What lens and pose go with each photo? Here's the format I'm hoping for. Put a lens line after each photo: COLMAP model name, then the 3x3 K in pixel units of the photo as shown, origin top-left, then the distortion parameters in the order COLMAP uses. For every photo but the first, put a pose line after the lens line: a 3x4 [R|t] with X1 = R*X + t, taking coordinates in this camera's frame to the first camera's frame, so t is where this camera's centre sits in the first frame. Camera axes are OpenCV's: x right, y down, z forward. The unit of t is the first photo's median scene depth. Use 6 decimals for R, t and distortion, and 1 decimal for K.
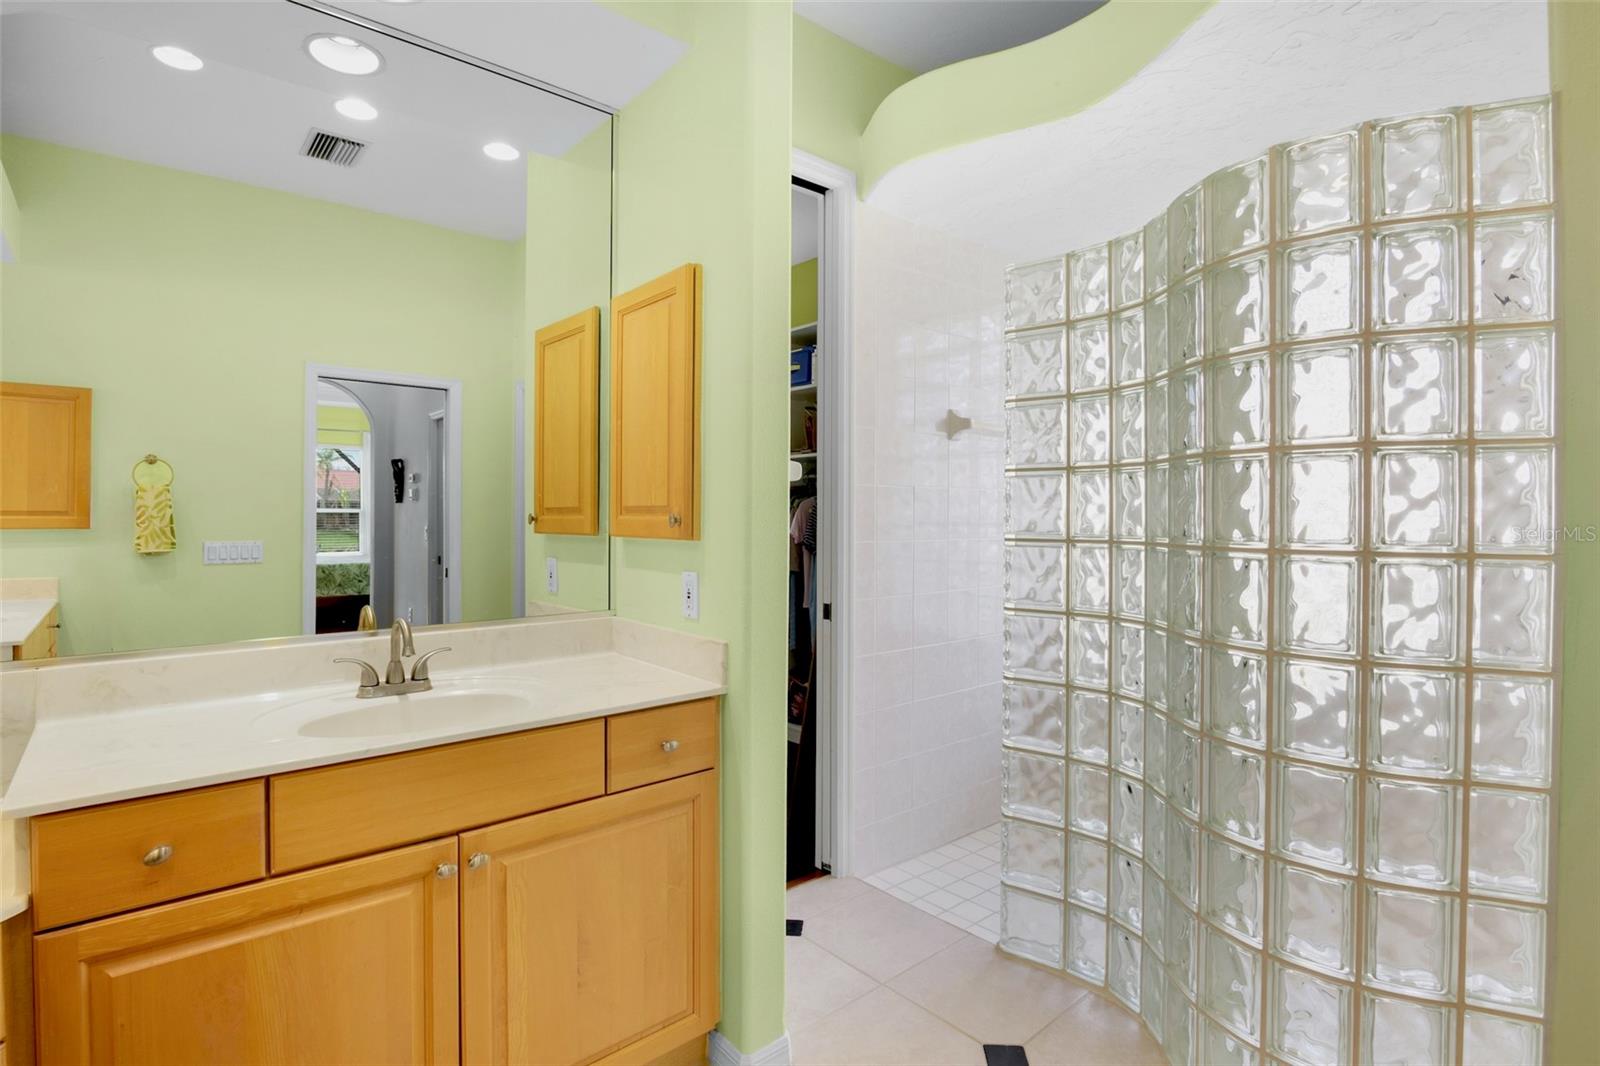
lens RADIAL K [[788.2, 0, 800.2], [0, 788.2, 521.7], [0, 0, 1]] dist [-0.018975, 0.001562]
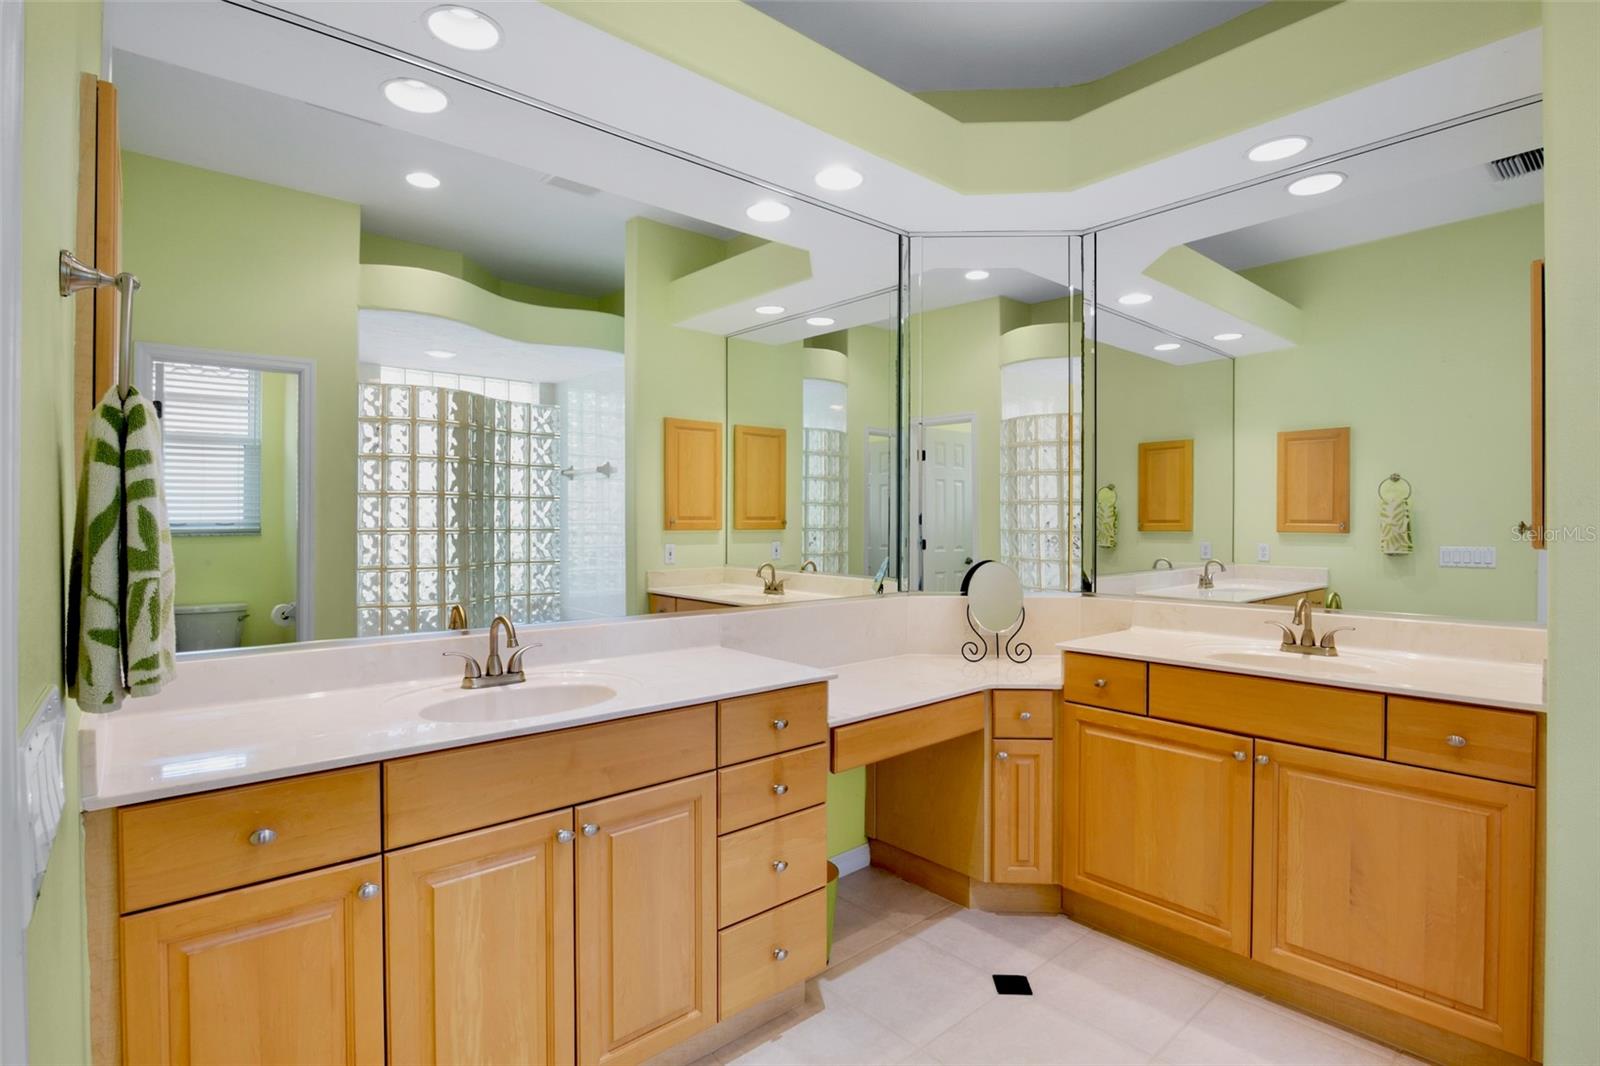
lens RADIAL K [[788.2, 0, 800.4], [0, 788.2, 526.6], [0, 0, 1]] dist [-0.018975, 0.001562]
pose [[0.020865, 0.006229, -0.999763, 0.815916], [-0.011200, 0.999919, 0.005996, 0.000168], [0.999720, 0.011073, 0.020933, 0.084301]]
